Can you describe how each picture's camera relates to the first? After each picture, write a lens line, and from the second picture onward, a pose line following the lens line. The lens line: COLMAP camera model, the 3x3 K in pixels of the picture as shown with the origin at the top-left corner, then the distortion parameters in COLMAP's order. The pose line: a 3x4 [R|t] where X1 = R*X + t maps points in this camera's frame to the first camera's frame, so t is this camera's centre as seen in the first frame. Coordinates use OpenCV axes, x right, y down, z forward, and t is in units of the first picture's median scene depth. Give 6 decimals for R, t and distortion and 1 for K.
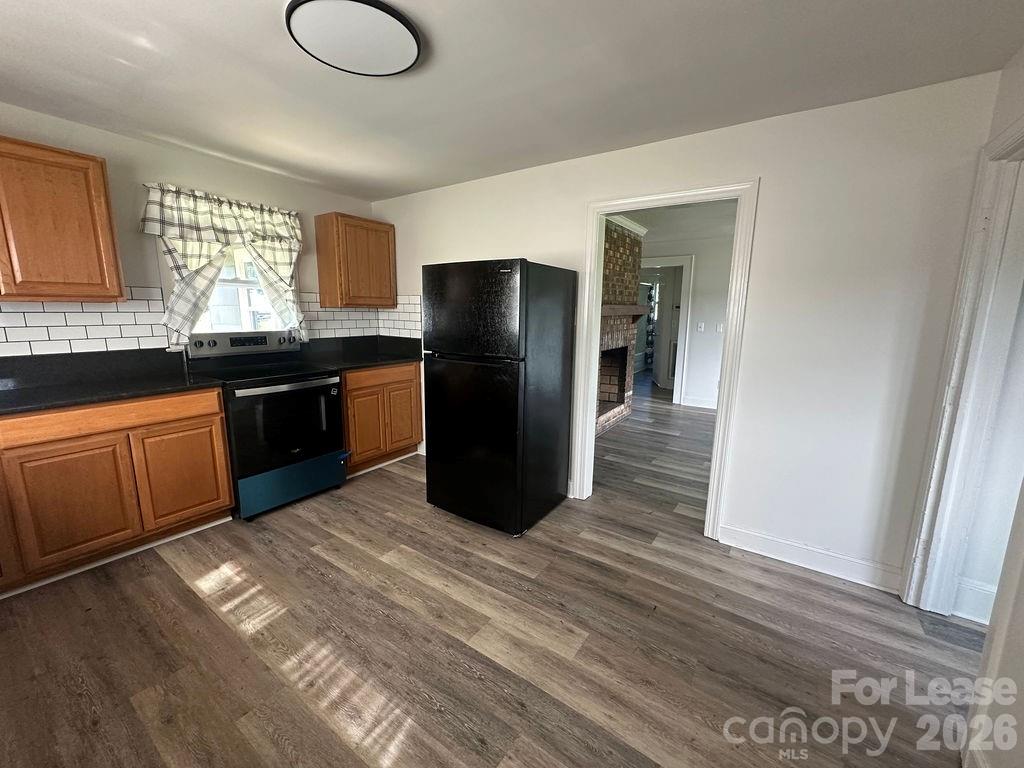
lens RADIAL K [[410.6, 0, 512.6], [0, 410.6, 387.4], [0, 0, 1]] dist [-0.003371, -0.000748]
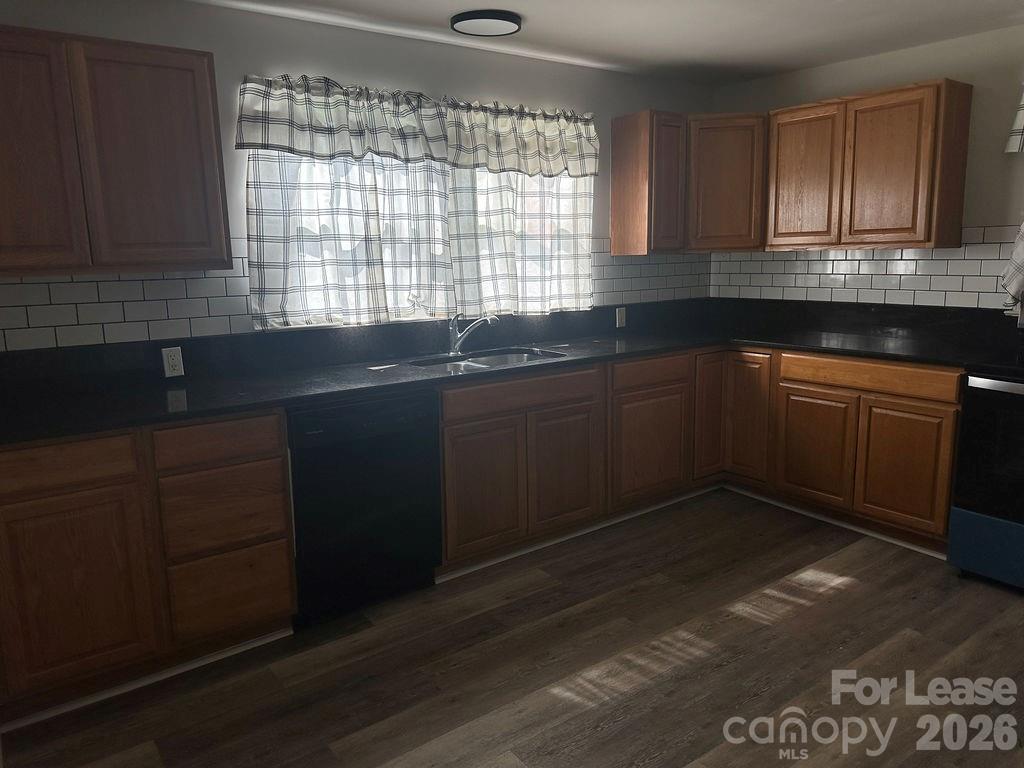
lens RADIAL K [[729.9, 0, 510.5], [0, 729.9, 377.8], [0, 0, 1]] dist [0.029808, -0.015377]
pose [[-0.333888, 0.153614, -0.930012, 0.850405], [-0.163803, 0.962165, 0.217732, -0.156292], [0.928271, 0.225037, -0.296093, 0.791209]]
